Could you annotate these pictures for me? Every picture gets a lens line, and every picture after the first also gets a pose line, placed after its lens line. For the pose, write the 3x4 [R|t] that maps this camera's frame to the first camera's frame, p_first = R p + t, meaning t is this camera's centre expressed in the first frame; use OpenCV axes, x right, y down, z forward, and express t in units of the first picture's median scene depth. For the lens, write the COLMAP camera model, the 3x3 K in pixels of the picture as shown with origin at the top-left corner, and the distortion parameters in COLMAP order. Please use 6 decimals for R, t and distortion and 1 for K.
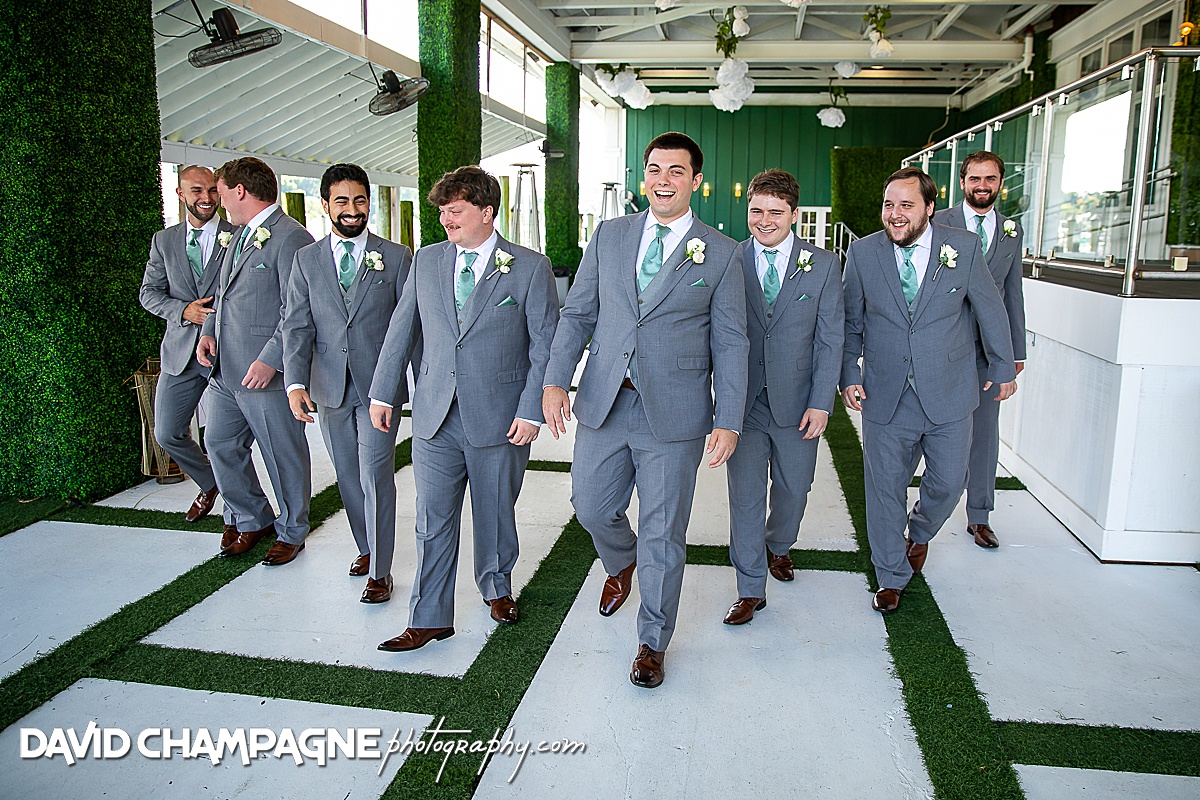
lens RADIAL K [[906.4, 0, 608.0], [0, 906.4, 393.7], [0, 0, 1]] dist [-0.056303, 0.035556]
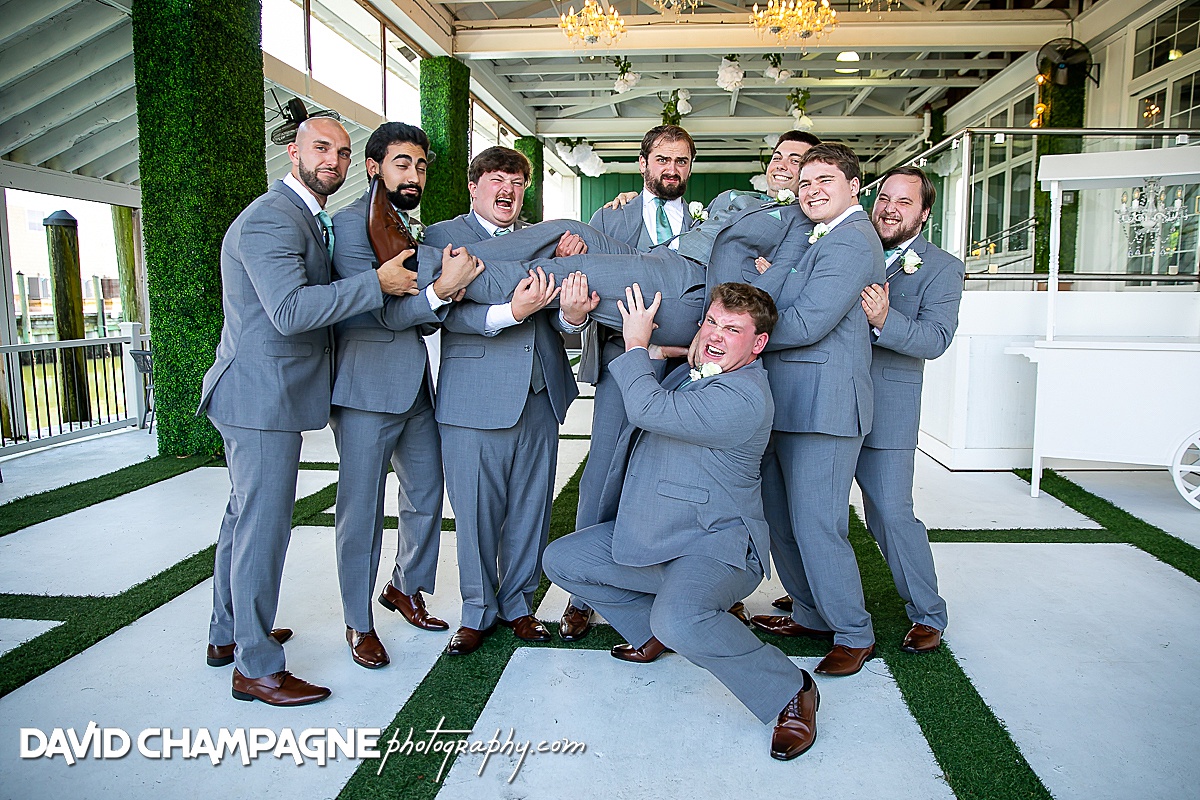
lens RADIAL K [[870.1, 0, 588.1], [0, 870.1, 405.5], [0, 0, 1]] dist [-0.047586, 0.007506]
pose [[0.999201, -0.016355, 0.036474, -0.022776], [0.018159, 0.998600, -0.049688, 0.033582], [-0.035610, 0.050310, 0.998099, -0.096498]]
